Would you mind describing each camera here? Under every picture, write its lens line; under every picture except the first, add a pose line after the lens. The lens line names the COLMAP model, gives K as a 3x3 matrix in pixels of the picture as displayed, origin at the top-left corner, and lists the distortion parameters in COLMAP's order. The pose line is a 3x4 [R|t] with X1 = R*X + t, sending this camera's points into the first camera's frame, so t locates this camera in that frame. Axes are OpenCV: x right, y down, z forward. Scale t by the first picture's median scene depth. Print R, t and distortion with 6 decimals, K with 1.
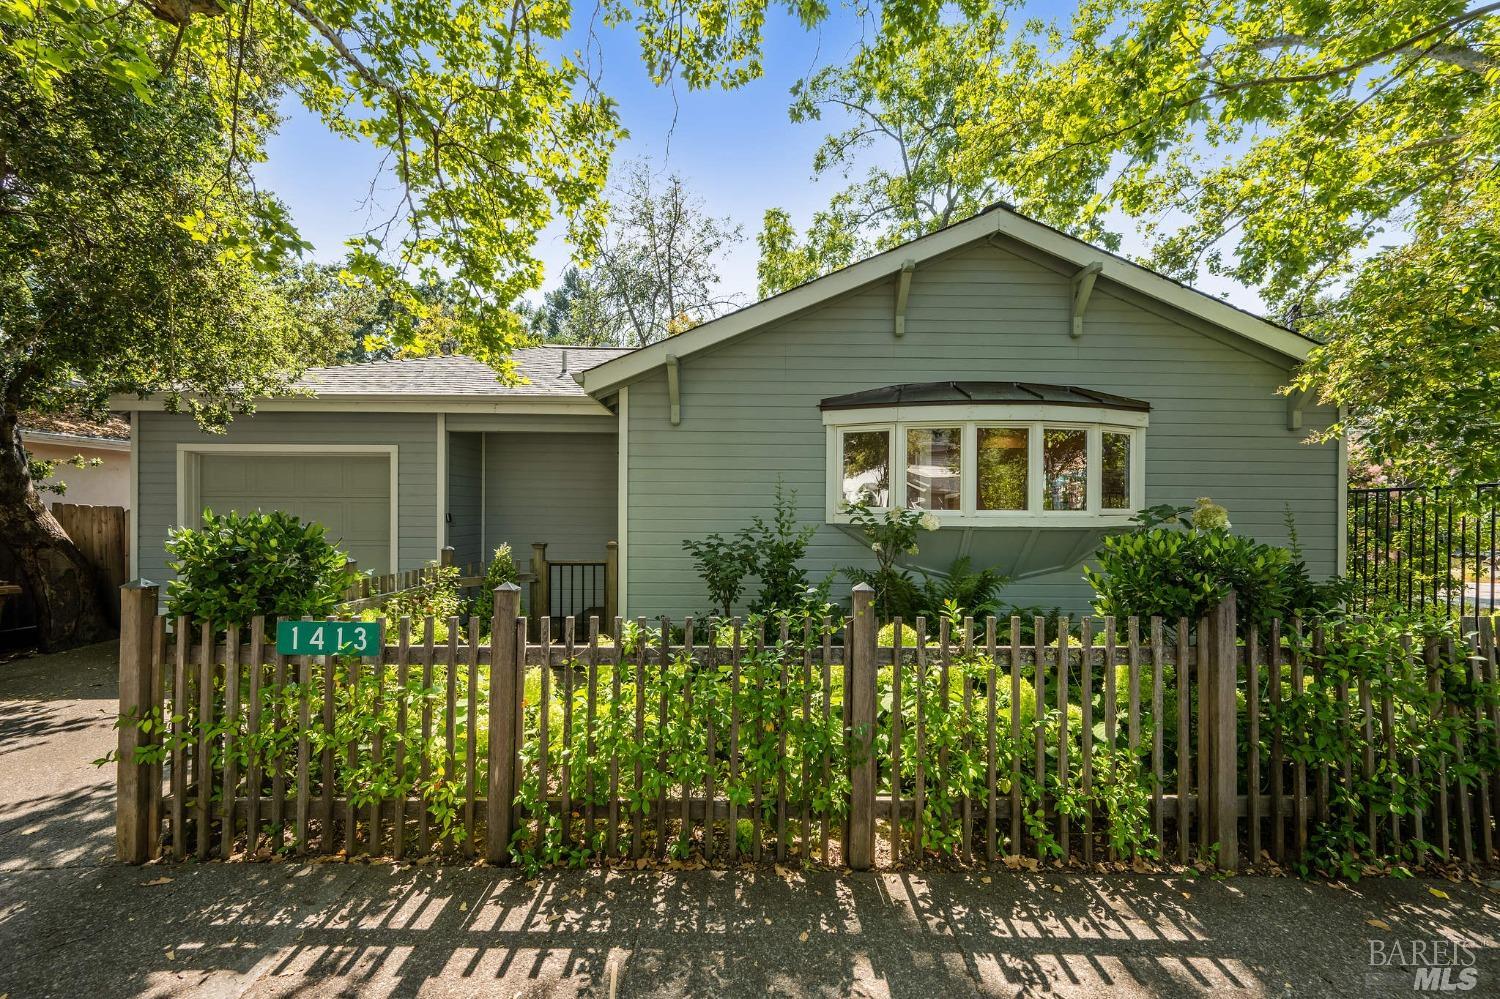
lens RADIAL K [[604.3, 0, 750.0], [0, 604.3, 503.1], [0, 0, 1]] dist [-0.003432, 0.000743]
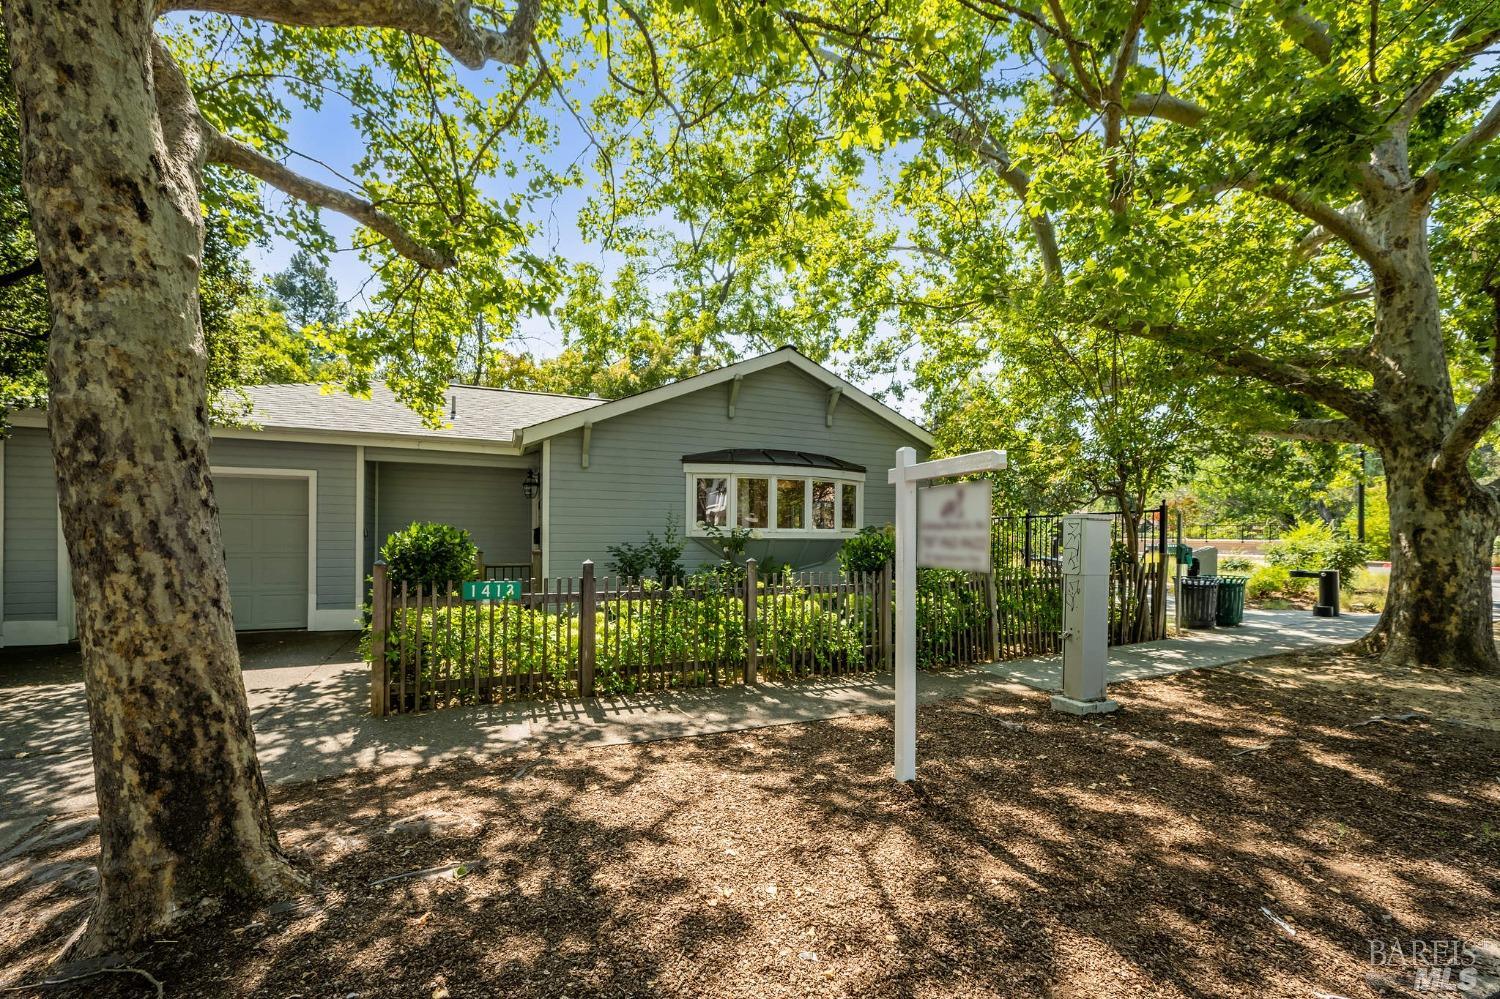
lens RADIAL K [[604.3, 0, 750.1], [0, 604.3, 508.9], [0, 0, 1]] dist [-0.003432, 0.000743]
pose [[0.926524, 0.018892, 0.375761, -0.626047], [-0.008361, 0.999526, -0.029636, 0.014893], [-0.376143, 0.024317, 0.926242, -1.014801]]
